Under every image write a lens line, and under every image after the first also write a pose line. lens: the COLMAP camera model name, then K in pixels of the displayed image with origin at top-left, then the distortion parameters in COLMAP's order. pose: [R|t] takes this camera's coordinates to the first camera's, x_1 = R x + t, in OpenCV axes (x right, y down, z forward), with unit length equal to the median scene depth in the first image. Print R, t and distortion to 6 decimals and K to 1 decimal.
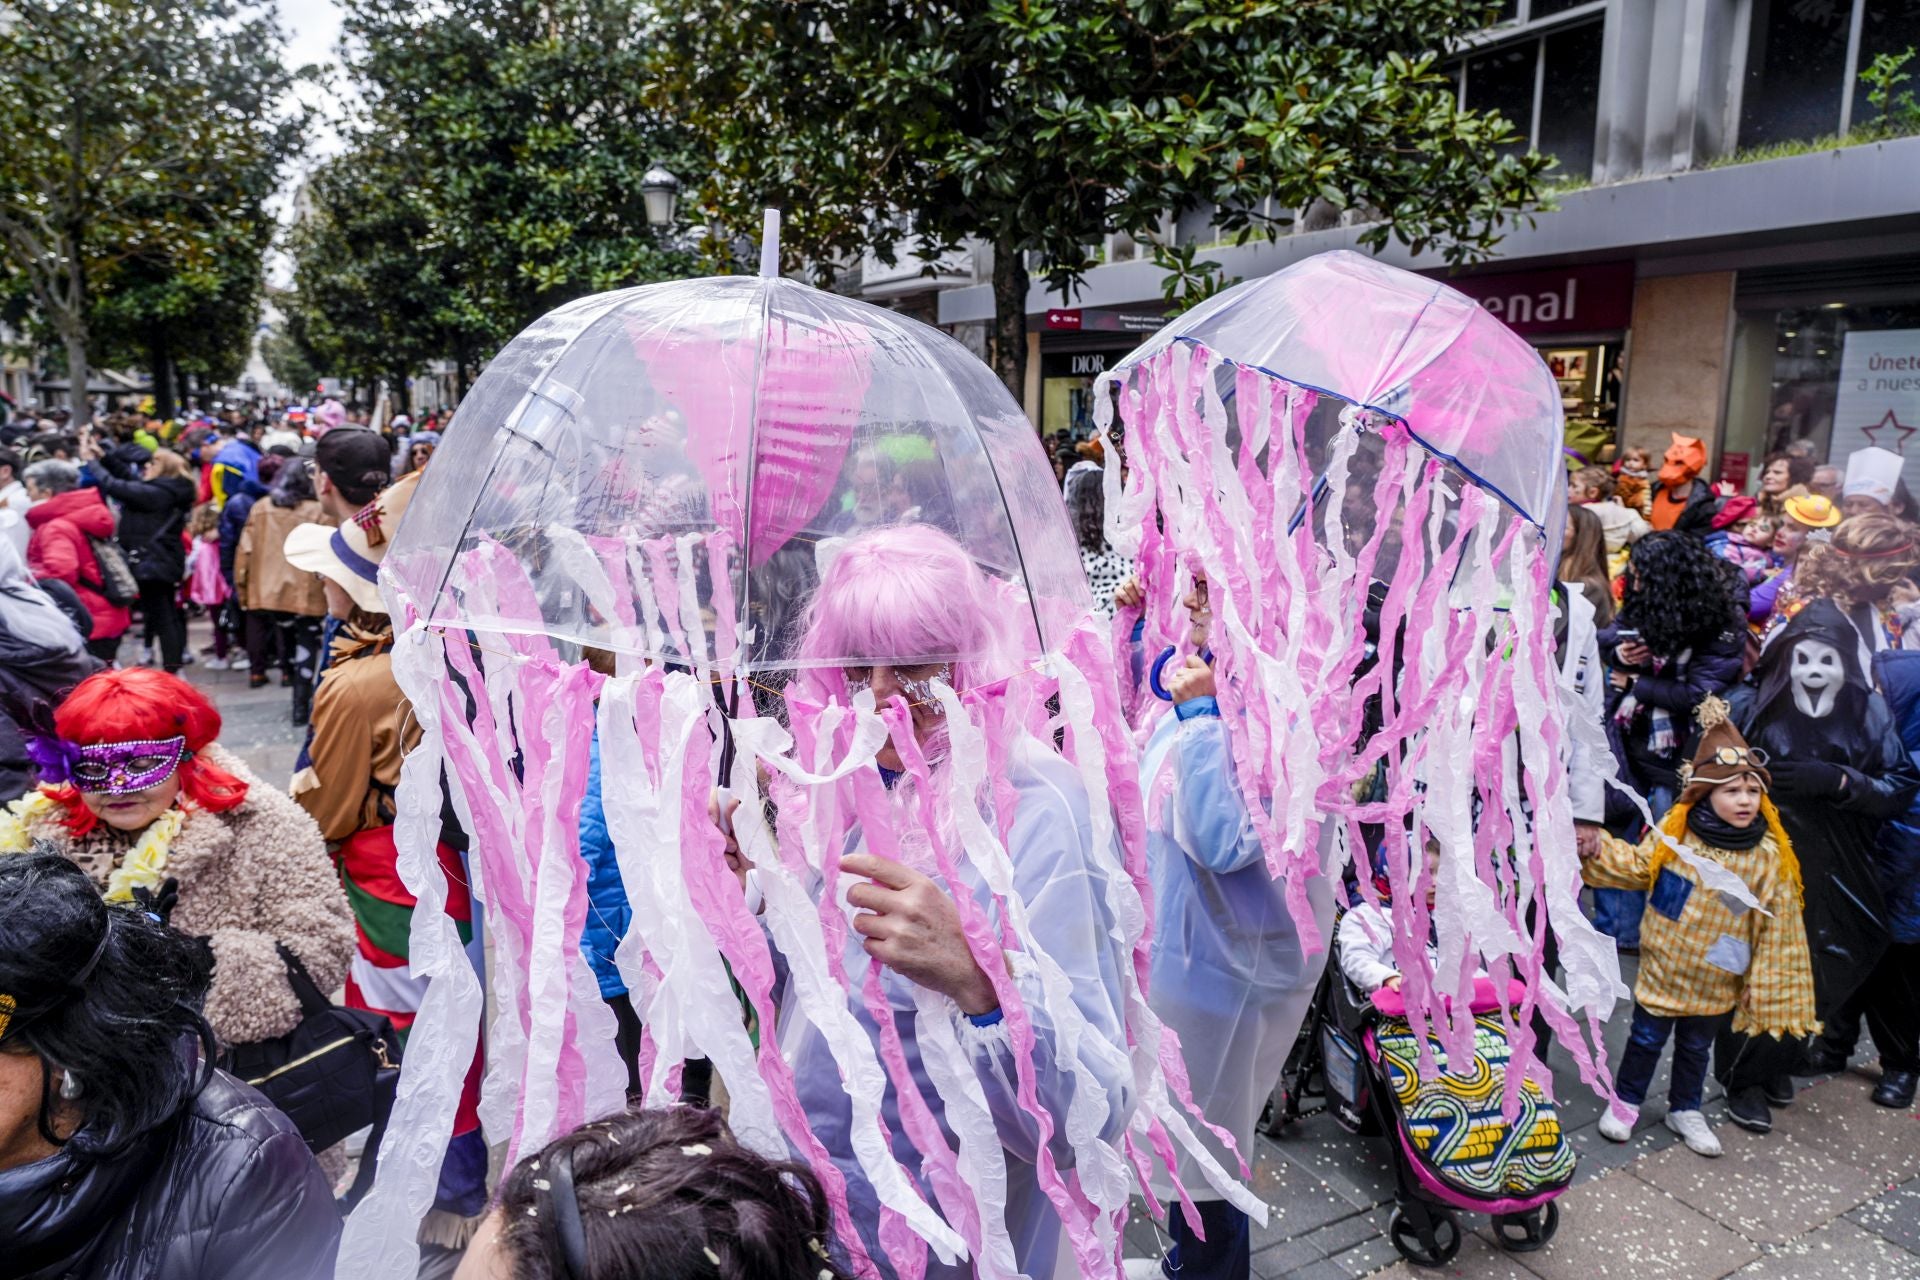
lens RADIAL K [[1365.5, 0, 960.0], [0, 1365.5, 640.0], [0, 0, 1]] dist [0.002957, 0.005732]
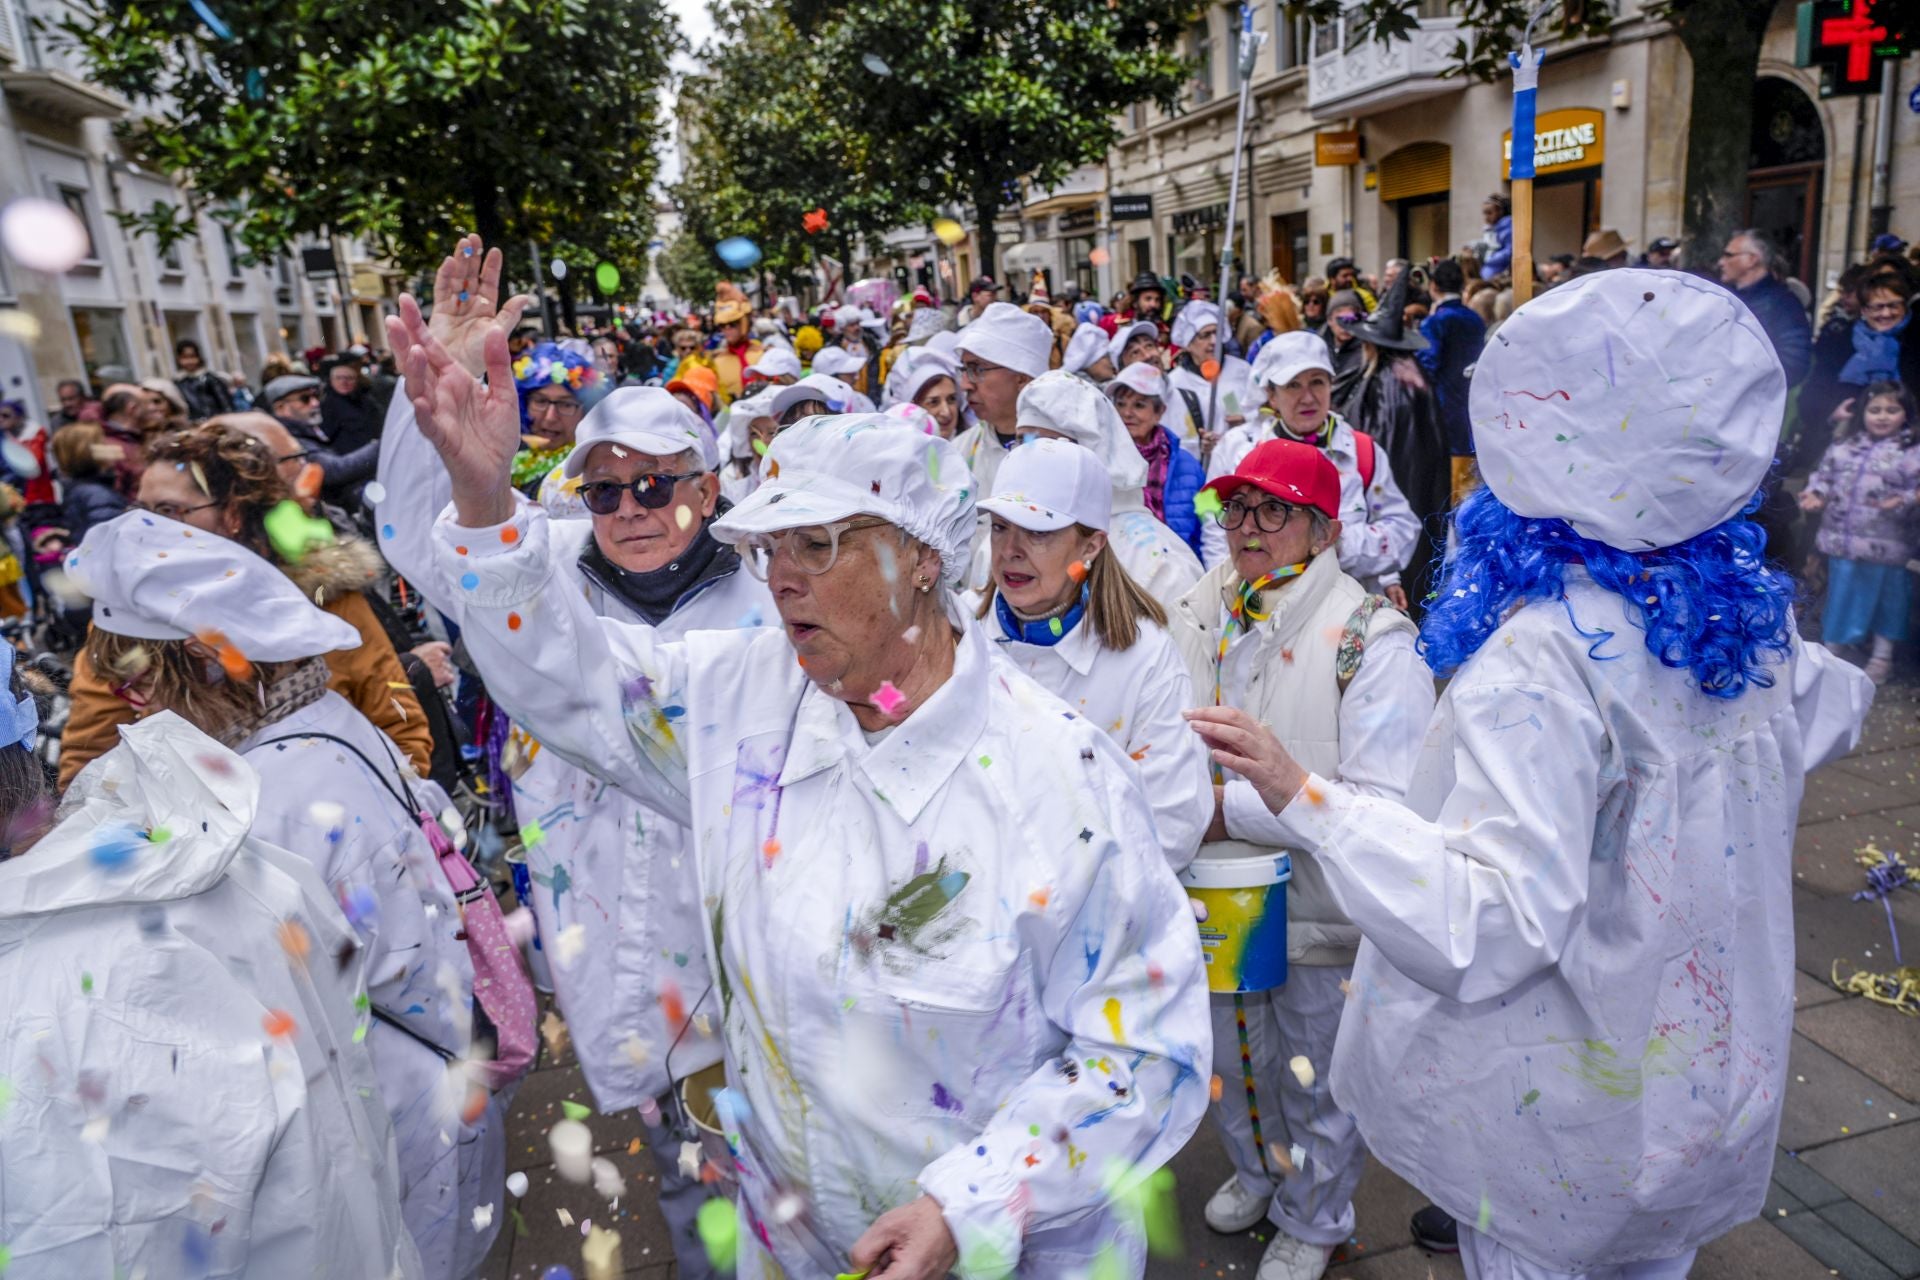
lens RADIAL K [[1365.5, 0, 960.0], [0, 1365.5, 640.0], [0, 0, 1]] dist [0.002957, 0.005732]
pose [[0.962670, -0.038569, -0.267917, -0.097115], [0.063128, 0.994492, 0.083665, -0.028209], [0.263215, -0.097455, 0.959802, 0.179394]]
